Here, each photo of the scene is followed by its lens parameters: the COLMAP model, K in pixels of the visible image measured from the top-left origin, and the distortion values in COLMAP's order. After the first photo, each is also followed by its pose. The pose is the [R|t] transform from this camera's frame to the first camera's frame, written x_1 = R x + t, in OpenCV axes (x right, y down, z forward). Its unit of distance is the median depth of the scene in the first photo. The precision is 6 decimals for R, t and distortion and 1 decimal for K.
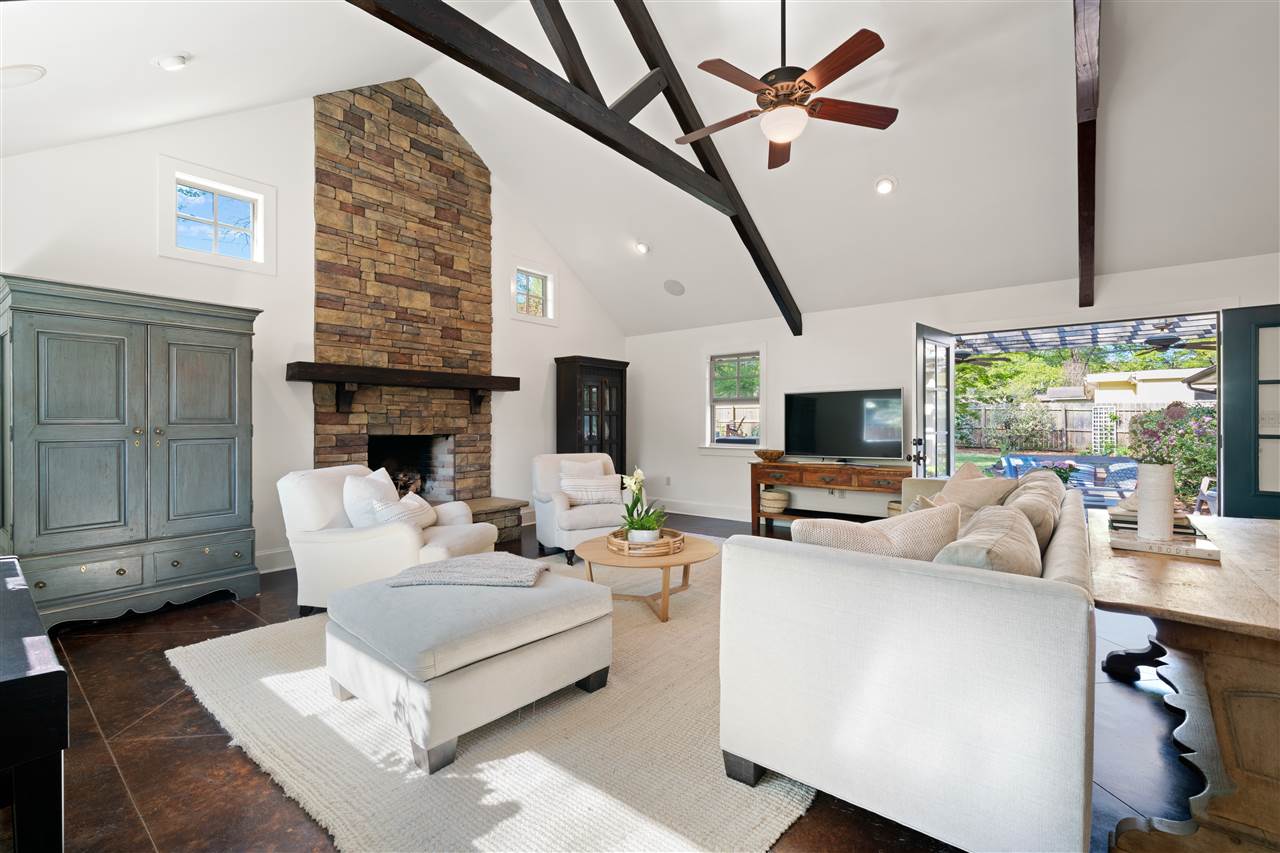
lens RADIAL K [[553.5, 0, 643.1], [0, 553.5, 422.2], [0, 0, 1]] dist [0.002538, 0.000258]
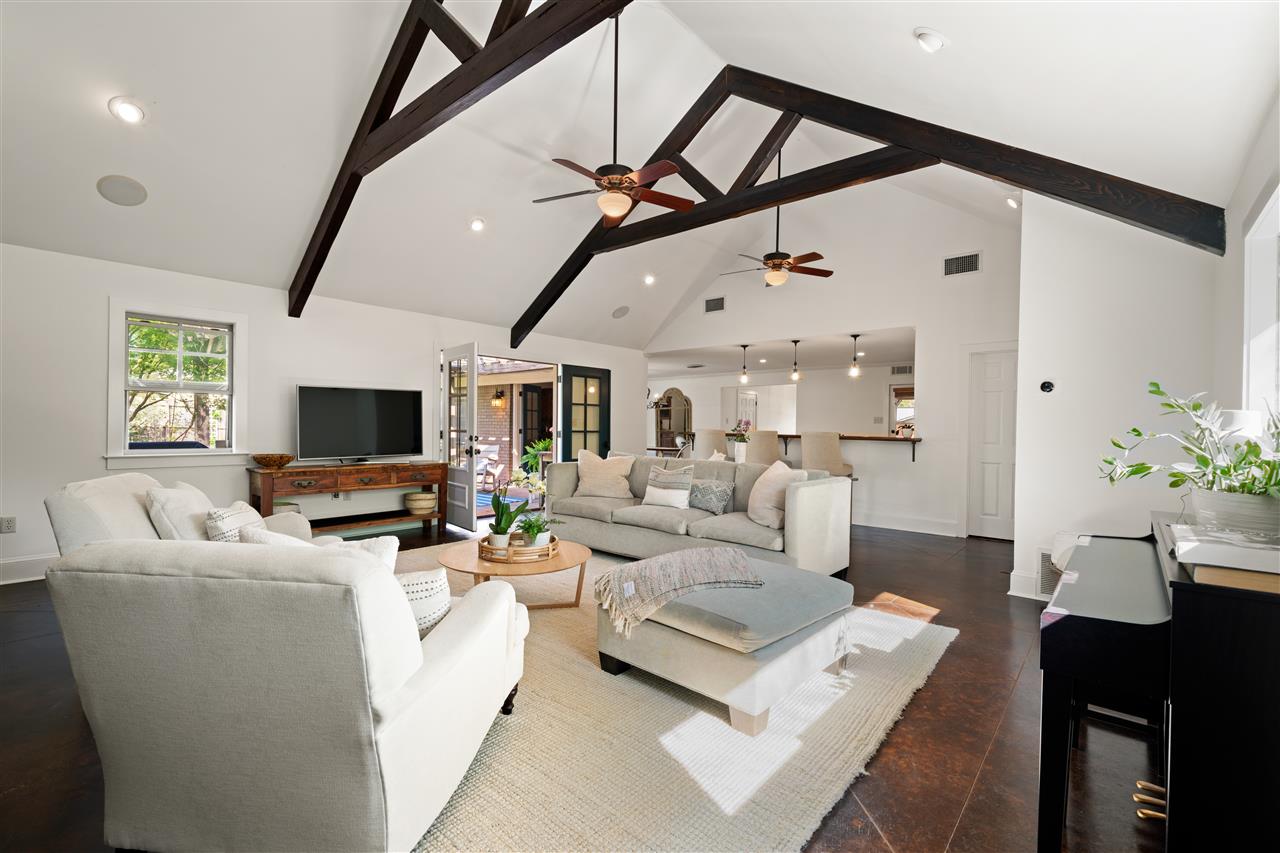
lens RADIAL K [[553.5, 0, 643.1], [0, 553.5, 422.2], [0, 0, 1]] dist [0.002538, 0.000258]
pose [[0.038155, 0.006504, 0.999251, -0.951495], [-0.019147, 0.999800, -0.005776, -0.001222], [-0.999088, -0.018912, 0.038271, 0.757845]]
